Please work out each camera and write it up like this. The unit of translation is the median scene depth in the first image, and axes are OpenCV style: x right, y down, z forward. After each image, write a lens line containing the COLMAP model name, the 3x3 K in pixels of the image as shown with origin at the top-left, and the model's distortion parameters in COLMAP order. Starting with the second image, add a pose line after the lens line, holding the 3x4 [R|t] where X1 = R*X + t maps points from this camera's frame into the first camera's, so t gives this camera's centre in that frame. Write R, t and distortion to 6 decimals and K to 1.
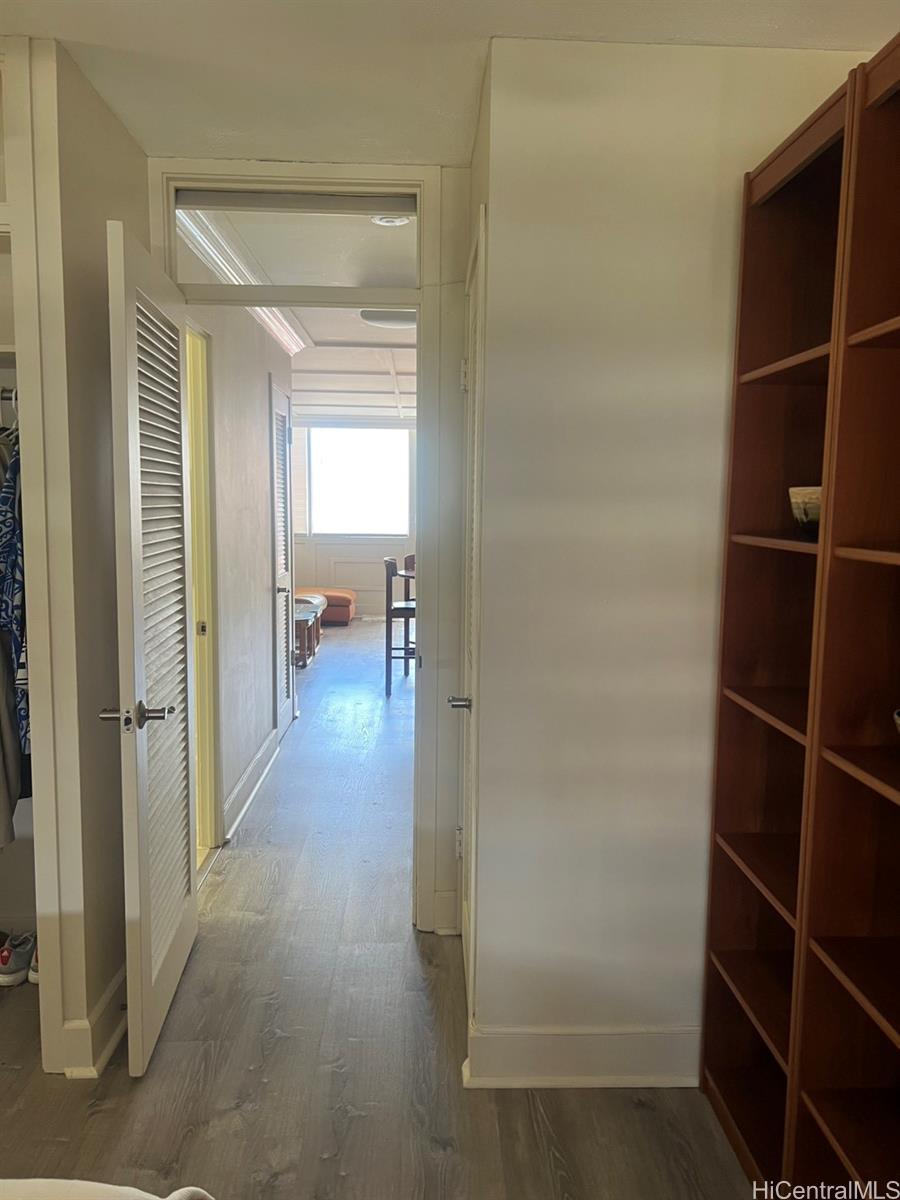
lens RADIAL K [[892.9, 0, 454.6], [0, 892.9, 598.9], [0, 0, 1]] dist [0.063263, -0.085410]
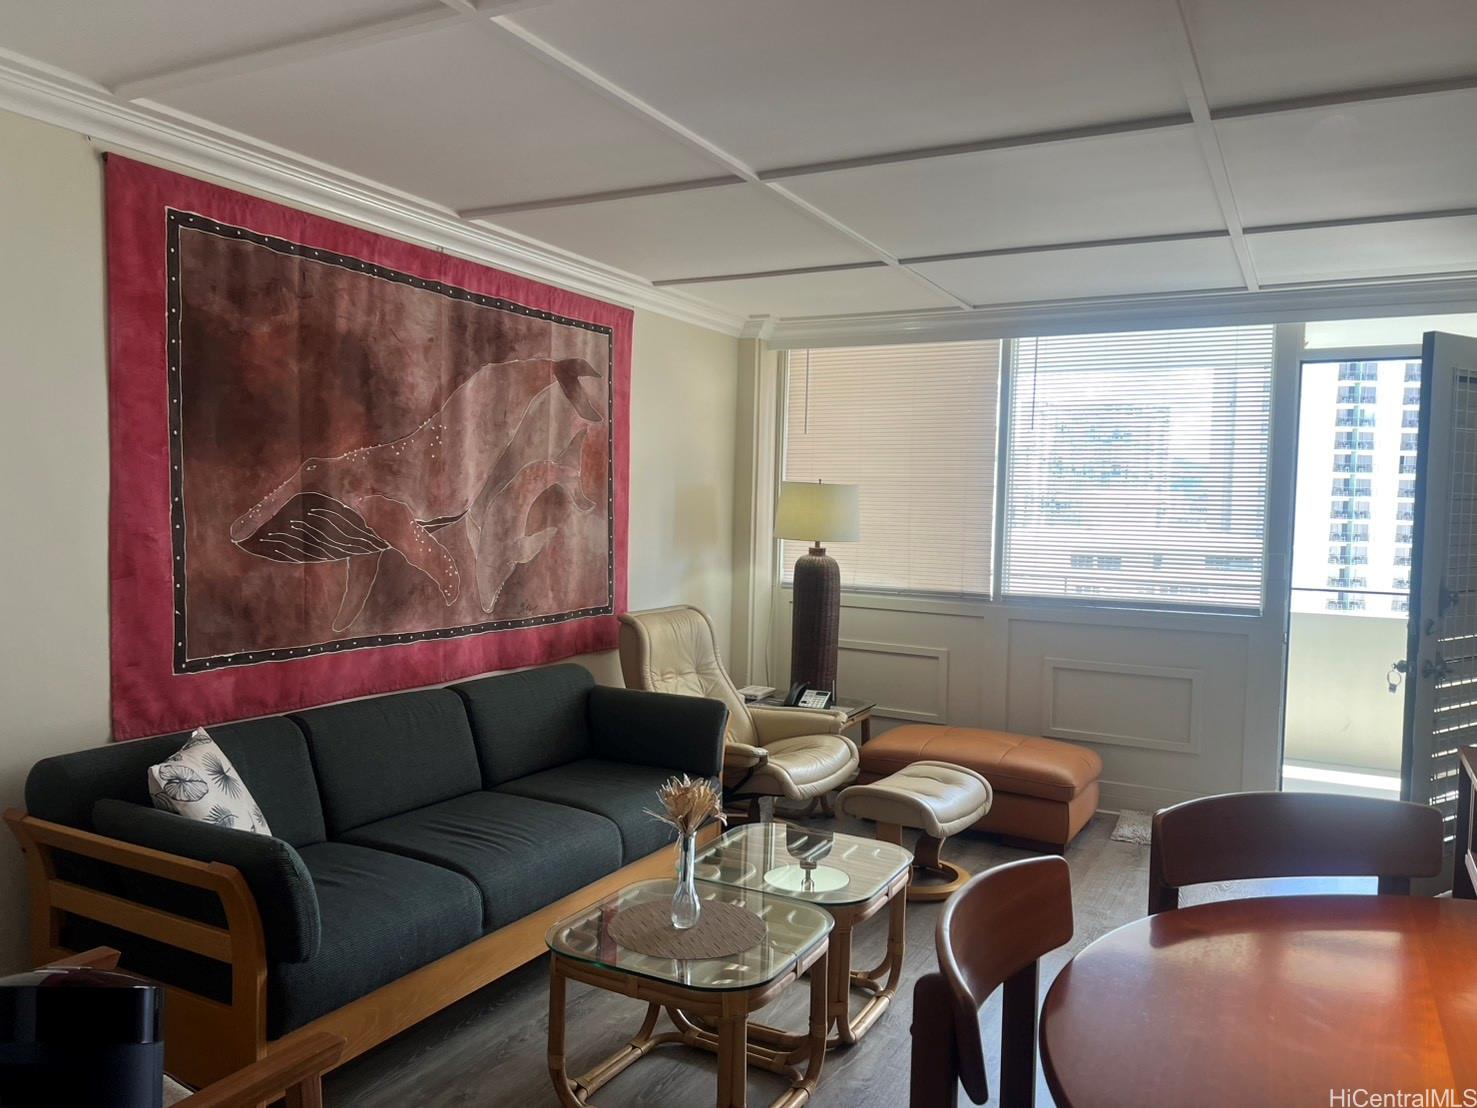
lens RADIAL K [[1099.1, 0, 741.9], [0, 1099.1, 558.9], [0, 0, 1]] dist [0.063263, -0.085410]
pose [[0.867643, 0.032142, -0.496147, -0.011630], [-0.064673, 0.996726, -0.048526, -0.057901], [0.492963, 0.074190, 0.866881, 0.508182]]
